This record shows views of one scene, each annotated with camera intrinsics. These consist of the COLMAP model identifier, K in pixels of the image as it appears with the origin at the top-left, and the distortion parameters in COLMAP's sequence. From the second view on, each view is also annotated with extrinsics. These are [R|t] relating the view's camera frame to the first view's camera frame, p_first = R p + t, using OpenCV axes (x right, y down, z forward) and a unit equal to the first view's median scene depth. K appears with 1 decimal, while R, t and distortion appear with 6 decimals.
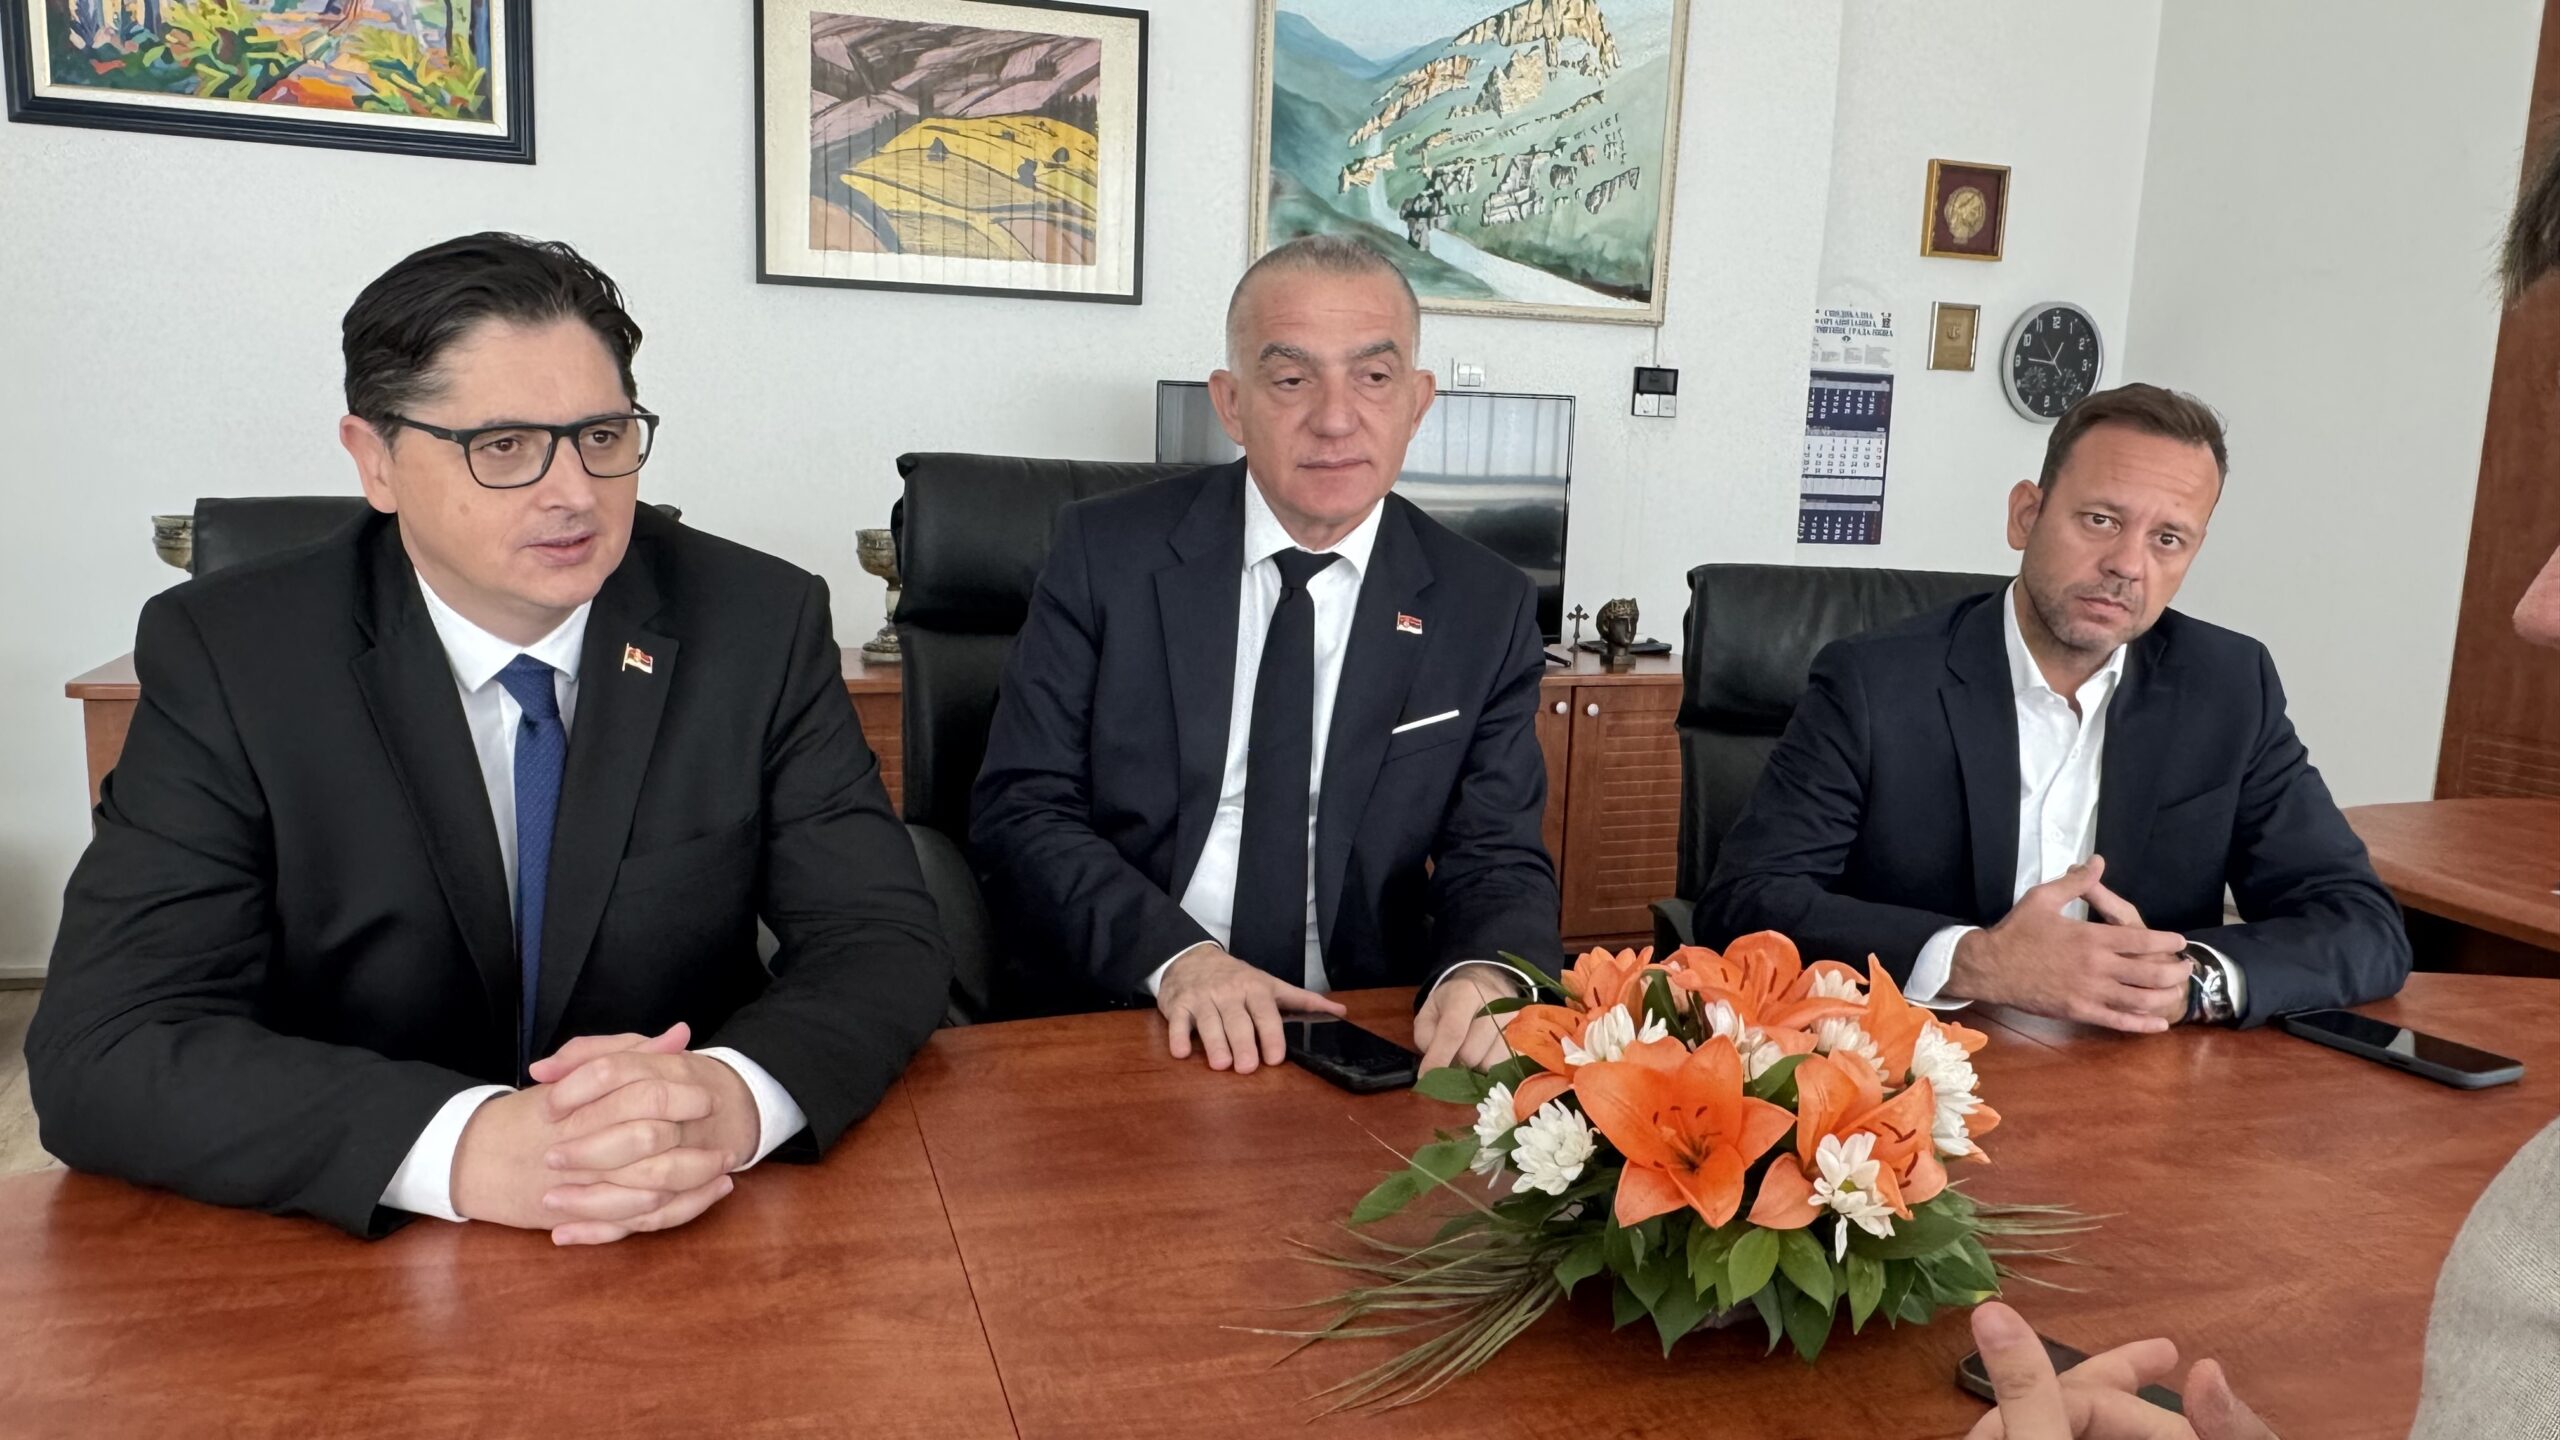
lens RADIAL K [[1707.7, 0, 1280.0], [0, 1707.7, 720.0], [0, 0, 1]] dist [-0.029515, 0.000226]
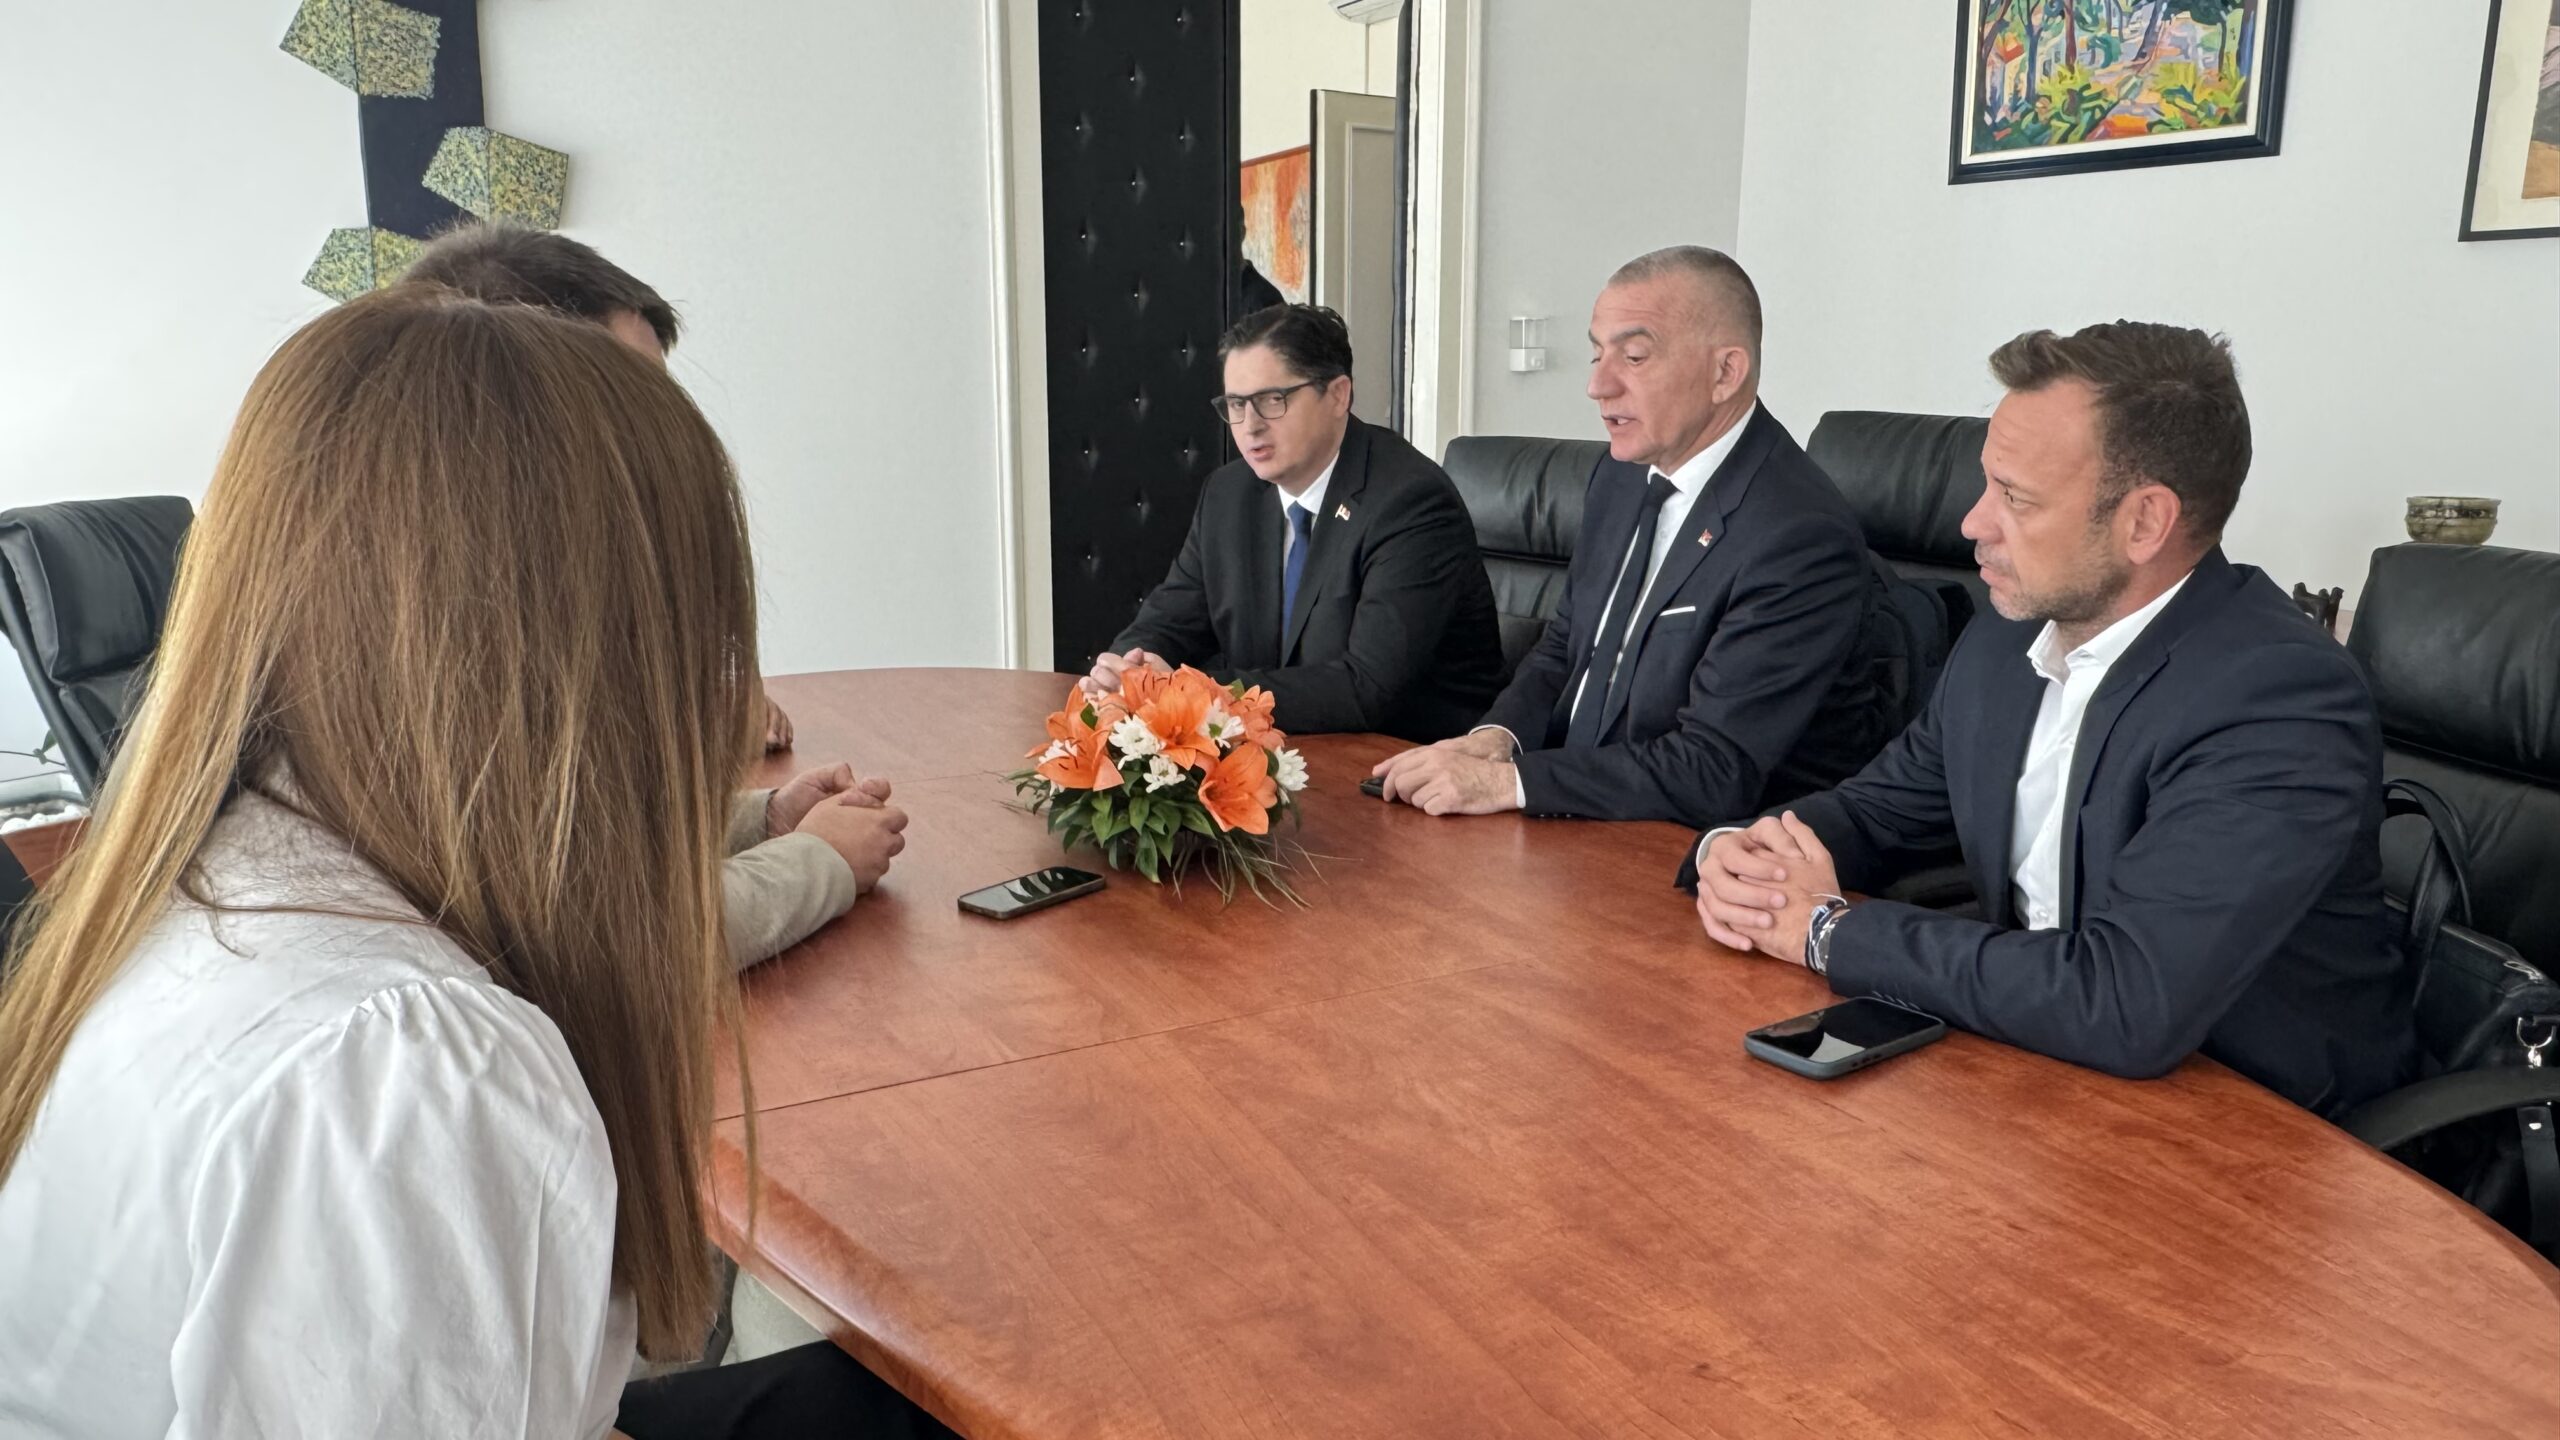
lens RADIAL K [[1707.7, 0, 1280.0], [0, 1707.7, 720.0], [0, 0, 1]] dist [-0.029515, 0.000226]
pose [[0.171143, 0.165236, -0.971292, 0.610450], [-0.148270, 0.978929, 0.140410, -0.026174], [0.974026, 0.119983, 0.192036, 0.209158]]
